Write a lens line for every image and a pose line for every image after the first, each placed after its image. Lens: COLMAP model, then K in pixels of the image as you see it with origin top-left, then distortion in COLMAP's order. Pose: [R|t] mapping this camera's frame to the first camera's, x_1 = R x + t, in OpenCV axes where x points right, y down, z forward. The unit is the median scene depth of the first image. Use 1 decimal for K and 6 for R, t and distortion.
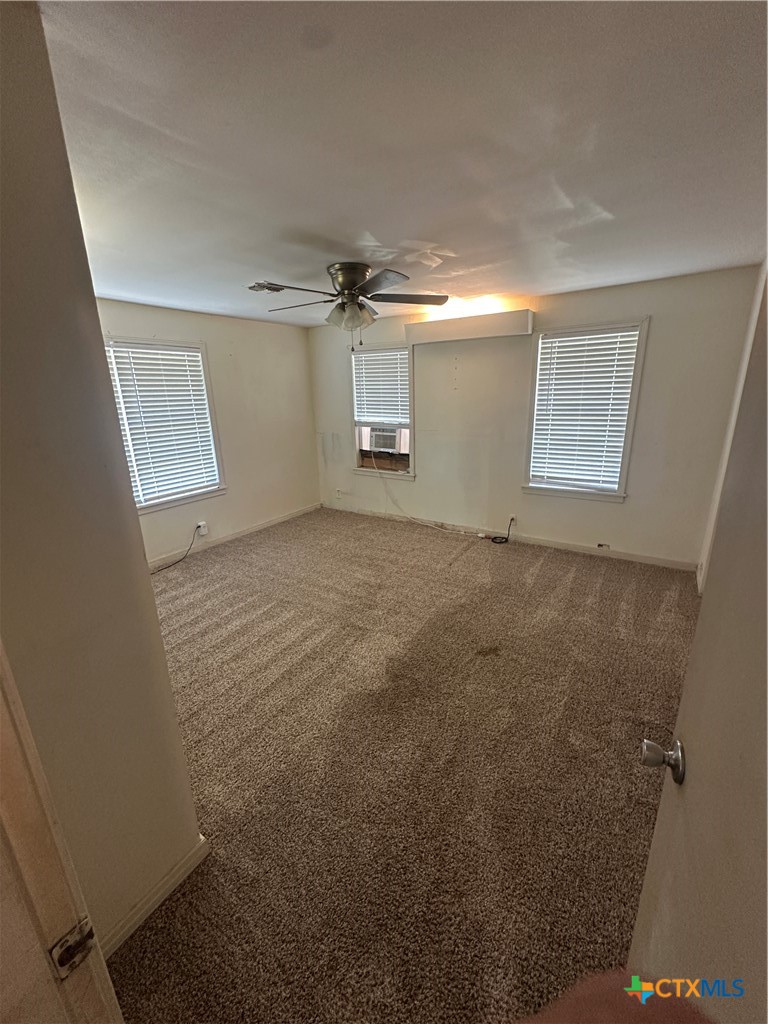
lens RADIAL K [[411.4, 0, 383.5], [0, 411.4, 509.7], [0, 0, 1]] dist [-0.003175, 0.001577]
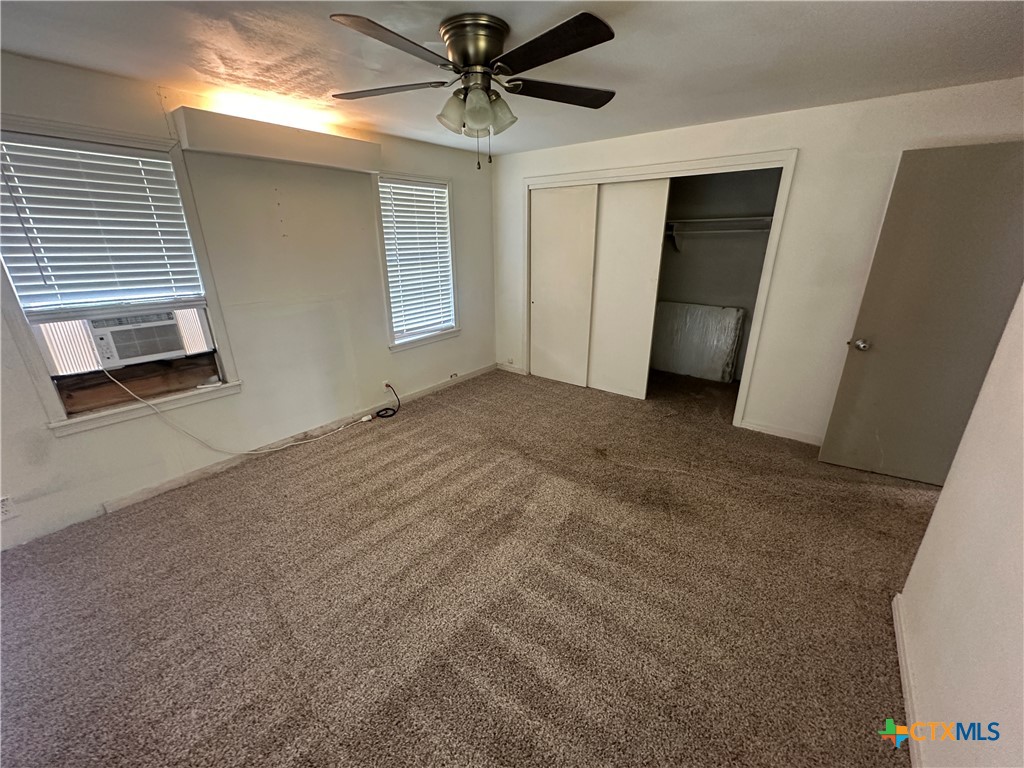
lens RADIAL K [[411.4, 0, 510.2], [0, 411.4, 384.1], [0, 0, 1]] dist [-0.003175, 0.001577]
pose [[0.079212, -0.312834, 0.946499, -0.489899], [0.280220, 0.918185, 0.280024, -0.148650], [-0.956662, 0.243047, 0.160393, 0.573992]]
